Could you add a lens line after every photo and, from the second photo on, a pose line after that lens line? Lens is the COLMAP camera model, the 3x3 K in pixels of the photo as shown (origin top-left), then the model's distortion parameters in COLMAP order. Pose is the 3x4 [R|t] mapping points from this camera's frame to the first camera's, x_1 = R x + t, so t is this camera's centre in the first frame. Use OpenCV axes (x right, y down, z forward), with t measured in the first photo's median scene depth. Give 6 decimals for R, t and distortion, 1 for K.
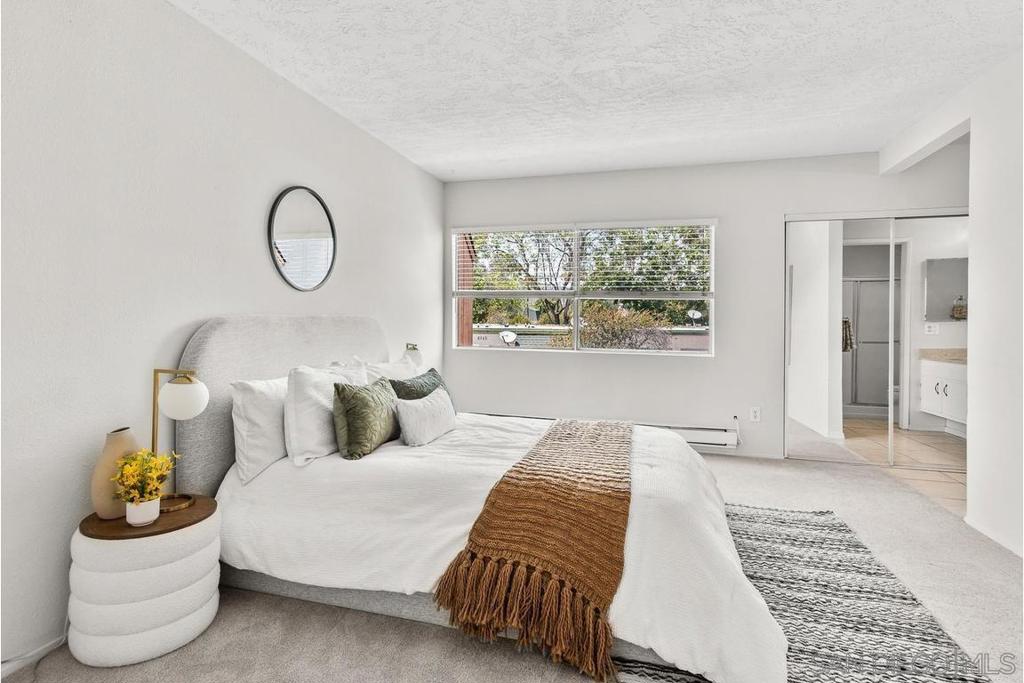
lens RADIAL K [[533.4, 0, 508.2], [0, 533.4, 316.0], [0, 0, 1]] dist [0.023250, -0.001843]
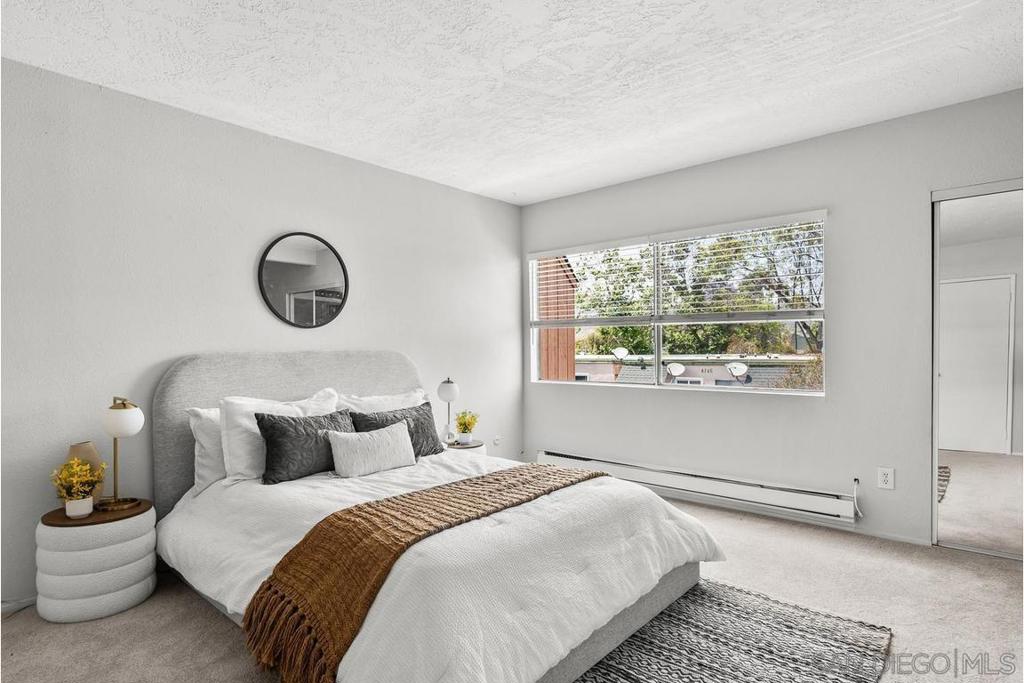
lens RADIAL K [[566.0, 0, 507.1], [0, 566.0, 351.9], [0, 0, 1]] dist [0.000752, 0.002997]
pose [[0.894622, -0.015961, -0.446539, 0.606857], [0.019570, 0.999802, 0.003471, 0.006691], [0.446395, -0.011844, 0.894758, 0.185518]]
